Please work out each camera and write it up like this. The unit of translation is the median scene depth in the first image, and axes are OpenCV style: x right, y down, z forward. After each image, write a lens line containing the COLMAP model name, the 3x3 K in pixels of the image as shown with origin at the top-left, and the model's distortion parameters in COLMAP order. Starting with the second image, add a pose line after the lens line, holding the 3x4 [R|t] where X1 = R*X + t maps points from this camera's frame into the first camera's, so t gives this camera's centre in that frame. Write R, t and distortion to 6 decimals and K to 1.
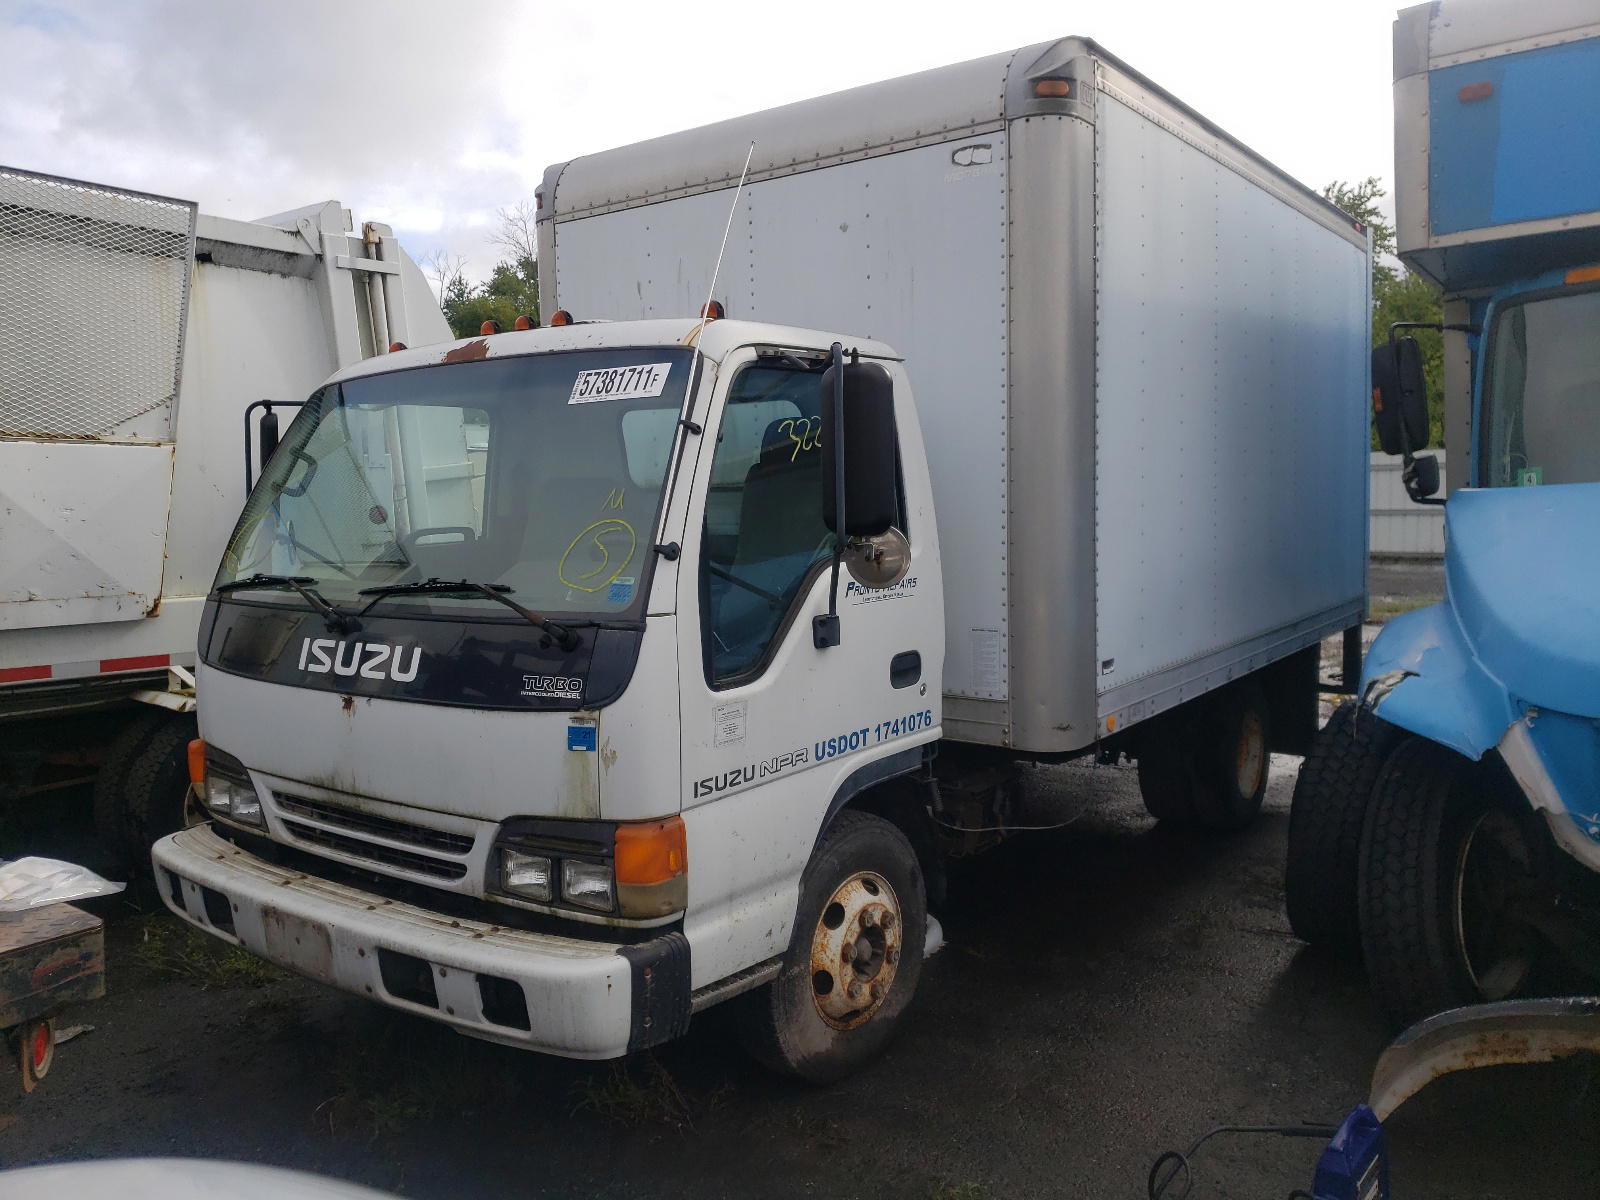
lens RADIAL K [[1230.1, 0, 800.0], [0, 1230.1, 600.0], [0, 0, 1]] dist [0.000819, -0.000363]
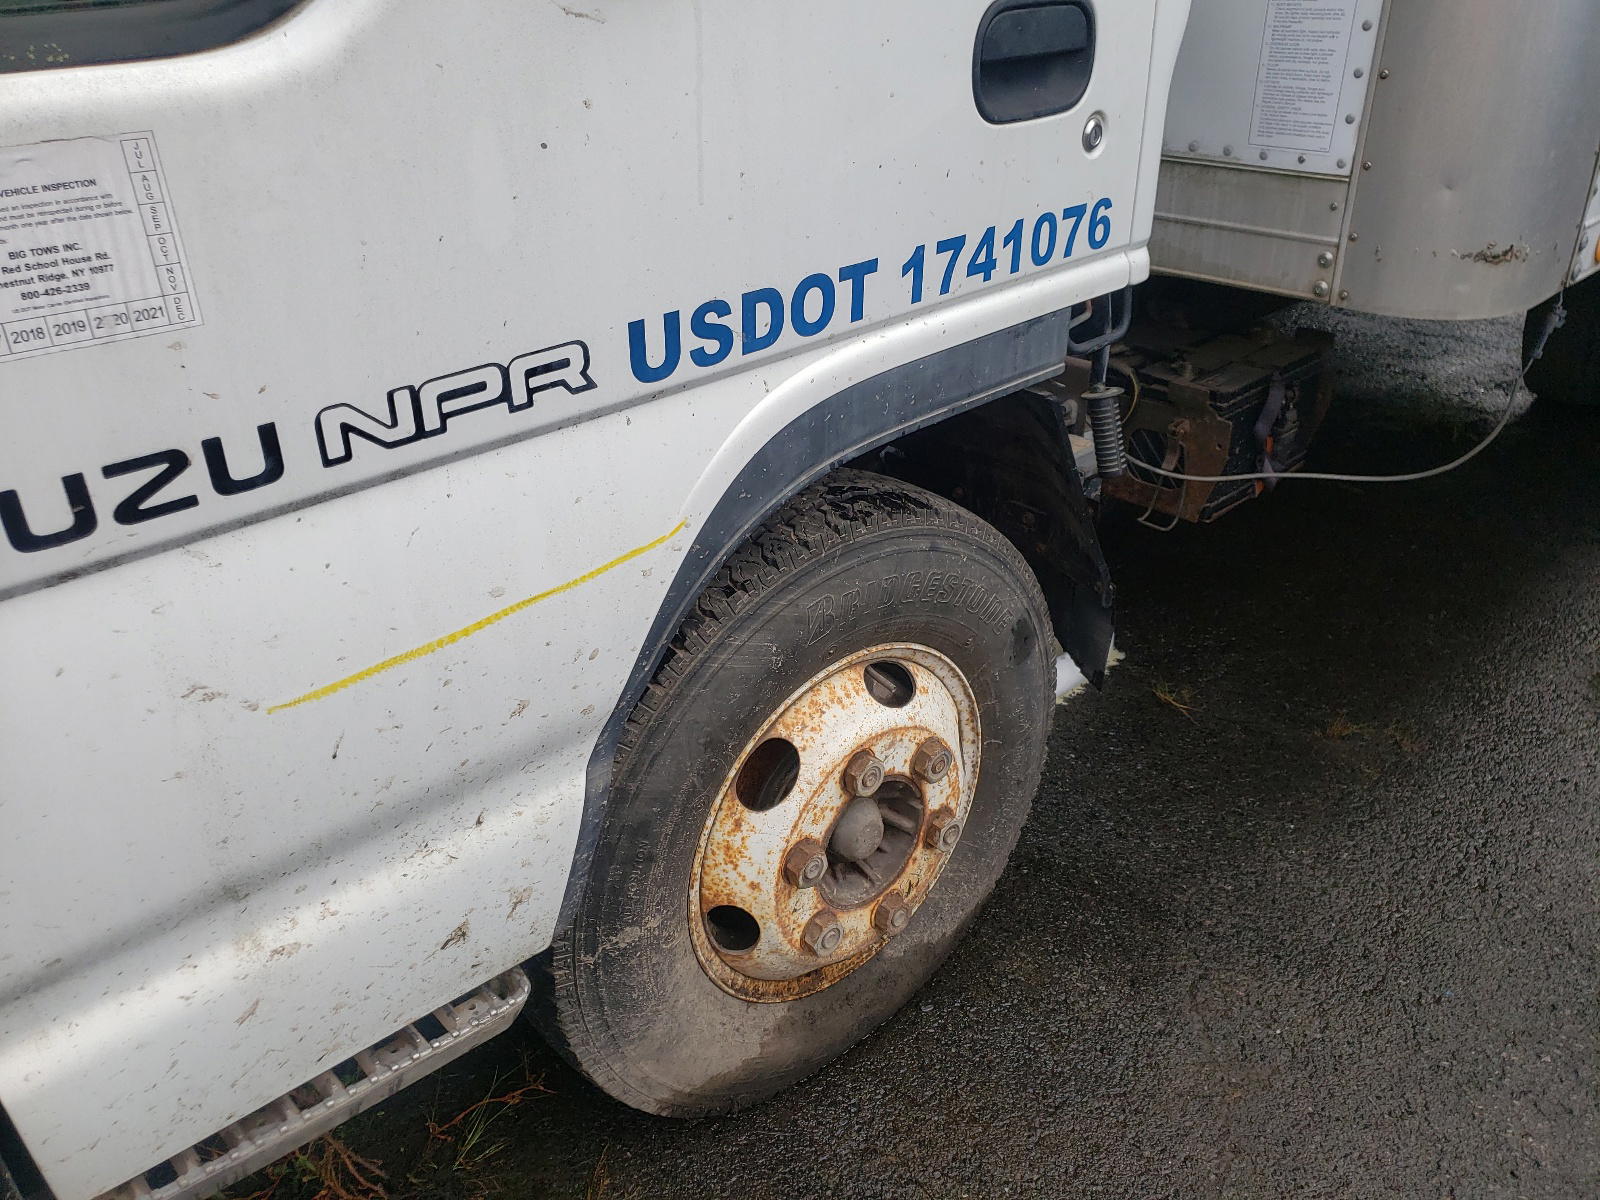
lens RADIAL K [[1231.9, 0, 731.4], [0, 1231.9, 639.0], [0, 0, 1]] dist [0.083927, -0.106689]
pose [[0.974209, 0.082975, -0.209837, 0.093872], [0.011050, 0.911277, 0.411647, 0.063019], [0.225376, -0.403349, 0.886857, 0.684797]]
